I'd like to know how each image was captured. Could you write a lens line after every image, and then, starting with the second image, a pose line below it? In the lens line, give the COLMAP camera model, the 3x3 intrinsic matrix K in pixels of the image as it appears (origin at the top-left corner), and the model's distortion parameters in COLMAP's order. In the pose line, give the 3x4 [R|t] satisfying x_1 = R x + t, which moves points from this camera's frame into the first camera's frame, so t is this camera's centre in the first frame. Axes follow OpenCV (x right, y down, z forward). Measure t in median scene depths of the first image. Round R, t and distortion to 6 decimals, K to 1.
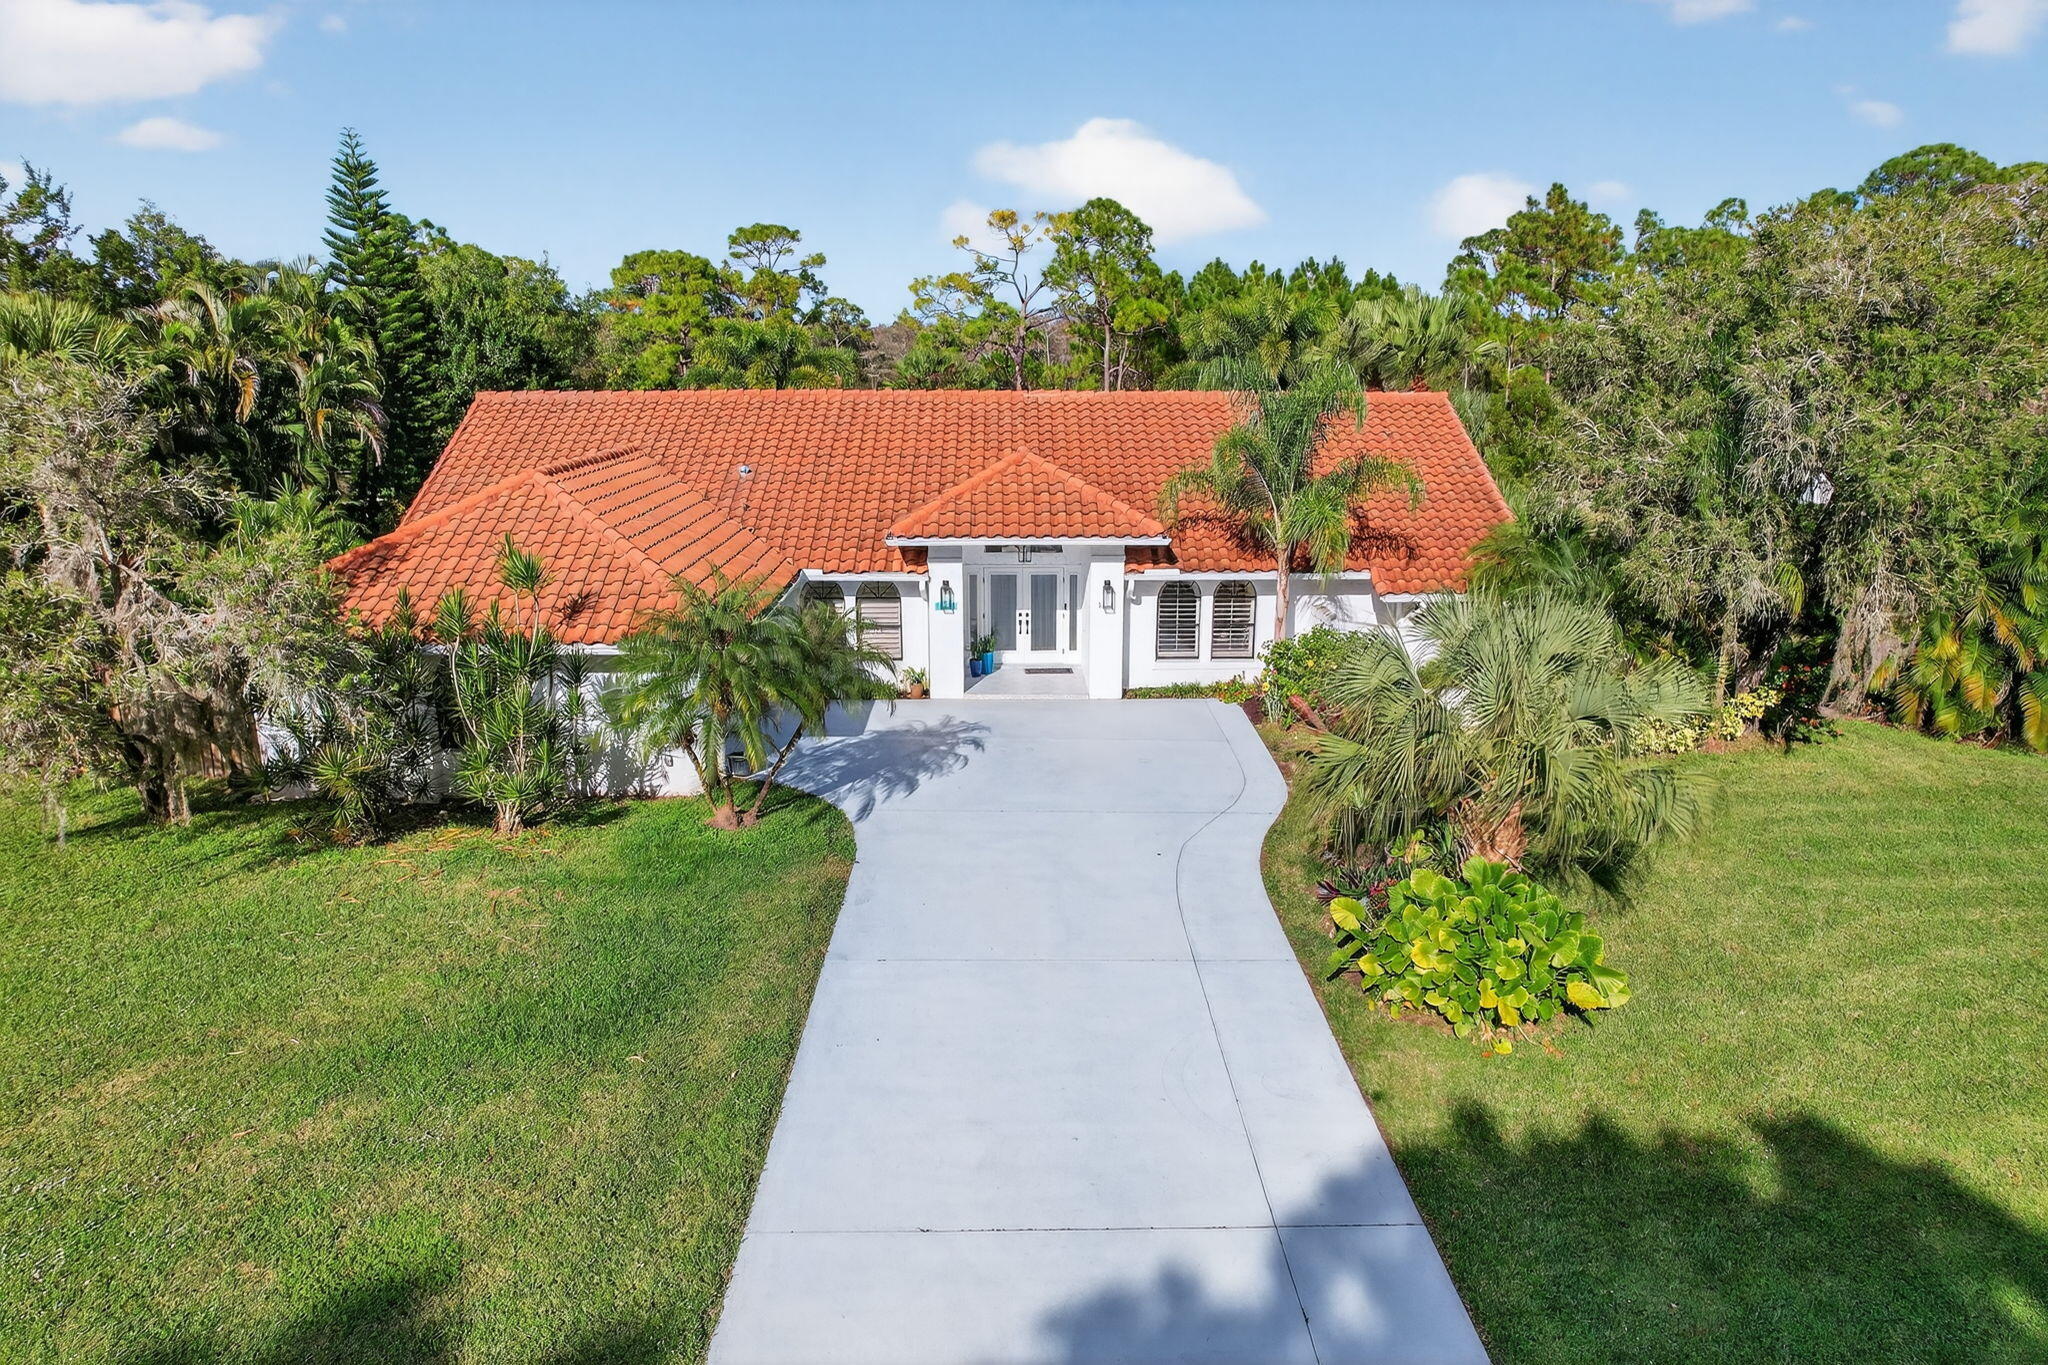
lens RADIAL K [[1333.6, 0, 1014.0], [0, 1333.6, 679.4], [0, 0, 1]] dist [-0.034403, 0.004290]
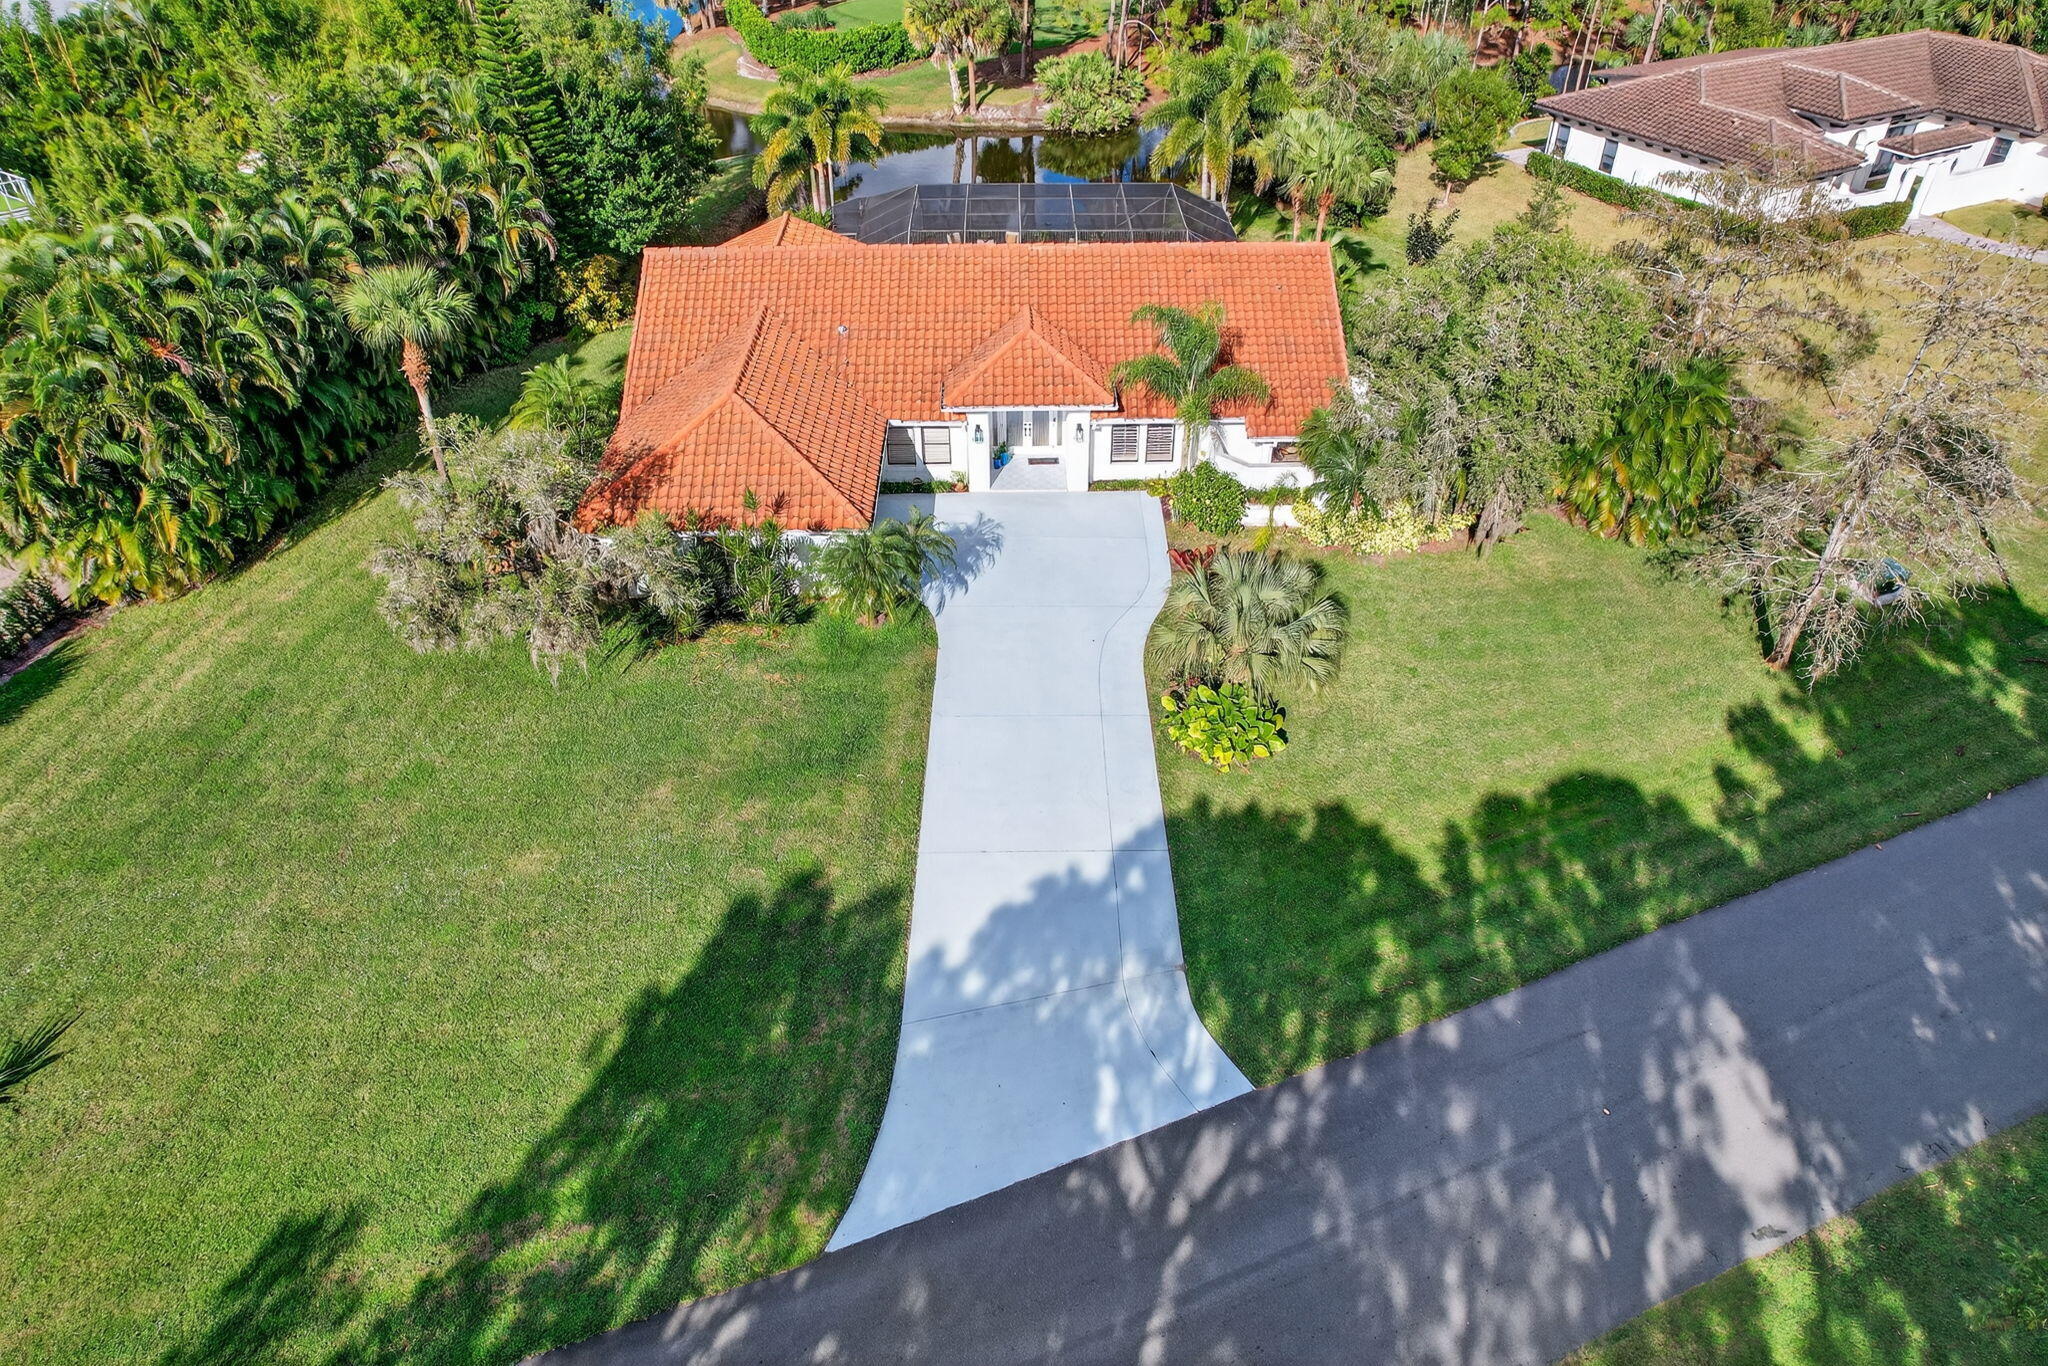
lens RADIAL K [[1371.3, 0, 1024.9], [0, 1371.3, 690.3], [0, 0, 1]] dist [-0.025149, 0.003845]
pose [[0.999992, 0.001063, -0.003735, 0.013661], [0.000555, 0.912792, 0.408425, -0.535598], [0.003843, -0.408424, 0.912784, -0.741902]]
